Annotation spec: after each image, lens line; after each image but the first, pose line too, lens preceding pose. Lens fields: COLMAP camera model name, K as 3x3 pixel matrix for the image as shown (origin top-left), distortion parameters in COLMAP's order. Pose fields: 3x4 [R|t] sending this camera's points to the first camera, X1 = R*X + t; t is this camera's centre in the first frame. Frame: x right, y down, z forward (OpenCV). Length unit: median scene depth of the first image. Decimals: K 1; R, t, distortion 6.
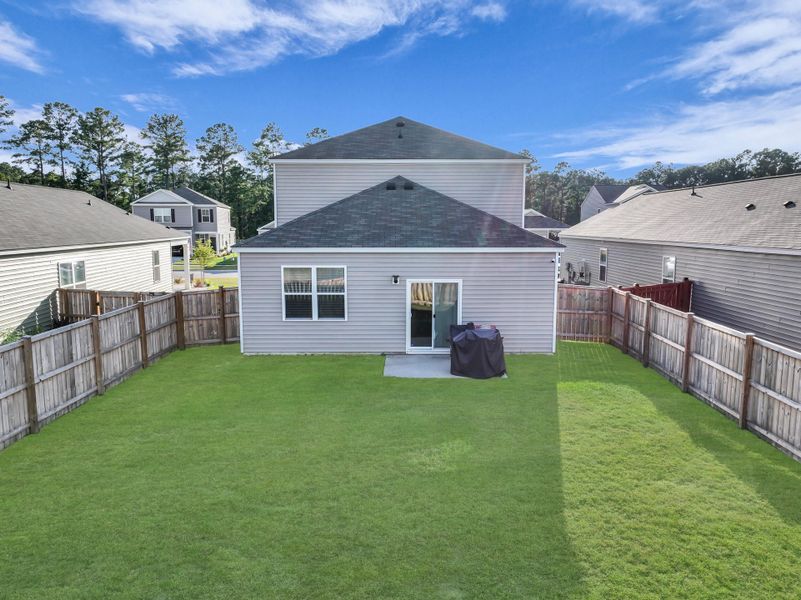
lens RADIAL K [[566.1, 0, 400.5], [0, 566.1, 300.0], [0, 0, 1]] dist [0.006440, 0.008717]
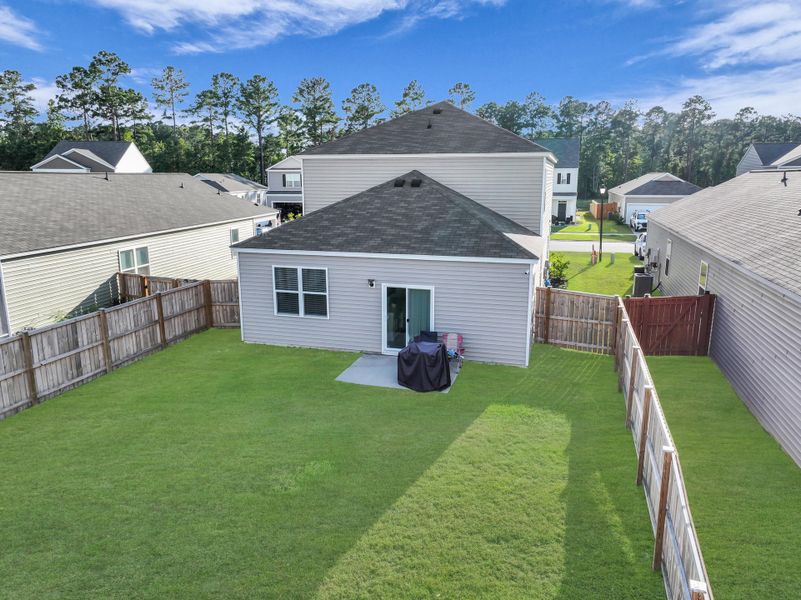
lens RADIAL K [[566.1, 0, 400.5], [0, 566.1, 300.0], [0, 0, 1]] dist [0.006440, 0.008717]
pose [[0.959902, 0.059264, -0.274001, 0.322547], [-0.035883, 0.995334, 0.089574, -0.098649], [0.278031, -0.076150, 0.957549, 0.021672]]
